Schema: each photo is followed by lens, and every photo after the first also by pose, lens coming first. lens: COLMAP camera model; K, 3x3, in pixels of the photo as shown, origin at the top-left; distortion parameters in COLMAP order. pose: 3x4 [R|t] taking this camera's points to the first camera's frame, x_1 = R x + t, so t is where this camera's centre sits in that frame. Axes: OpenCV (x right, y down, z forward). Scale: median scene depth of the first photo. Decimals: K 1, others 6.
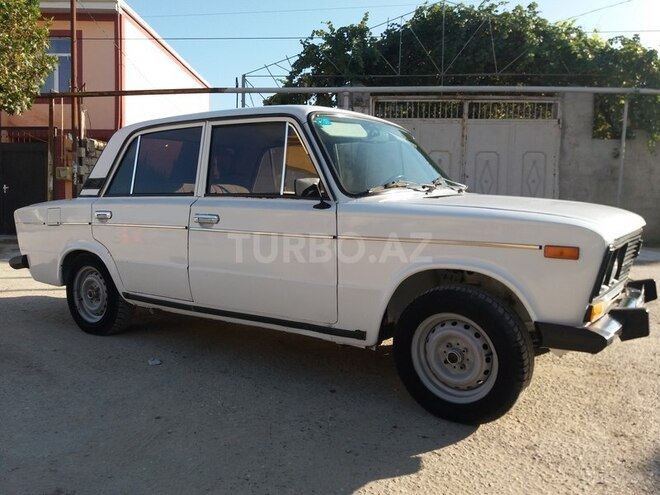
lens RADIAL K [[542.1, 0, 330.0], [0, 542.1, 247.5], [0, 0, 1]] dist [0.010719, 0.001407]
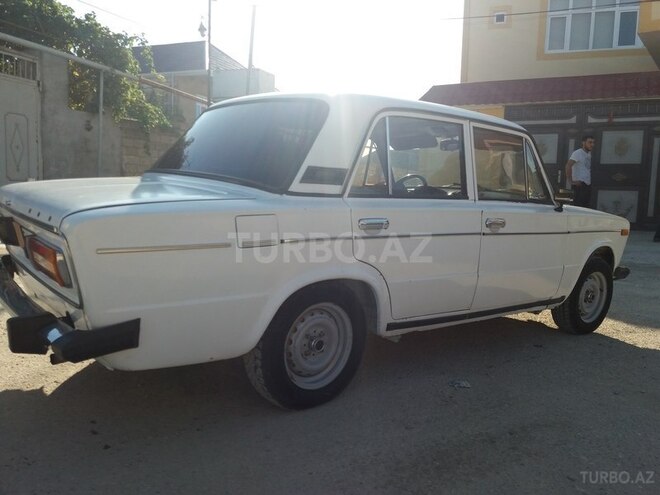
lens RADIAL K [[542.1, 0, 330.0], [0, 542.1, 247.5], [0, 0, 1]] dist [0.010719, 0.001407]
pose [[0.350353, -0.100278, 0.931234, -0.292619], [0.034105, 0.994959, 0.094308, -0.026017], [-0.935997, -0.001281, 0.352007, 0.213528]]
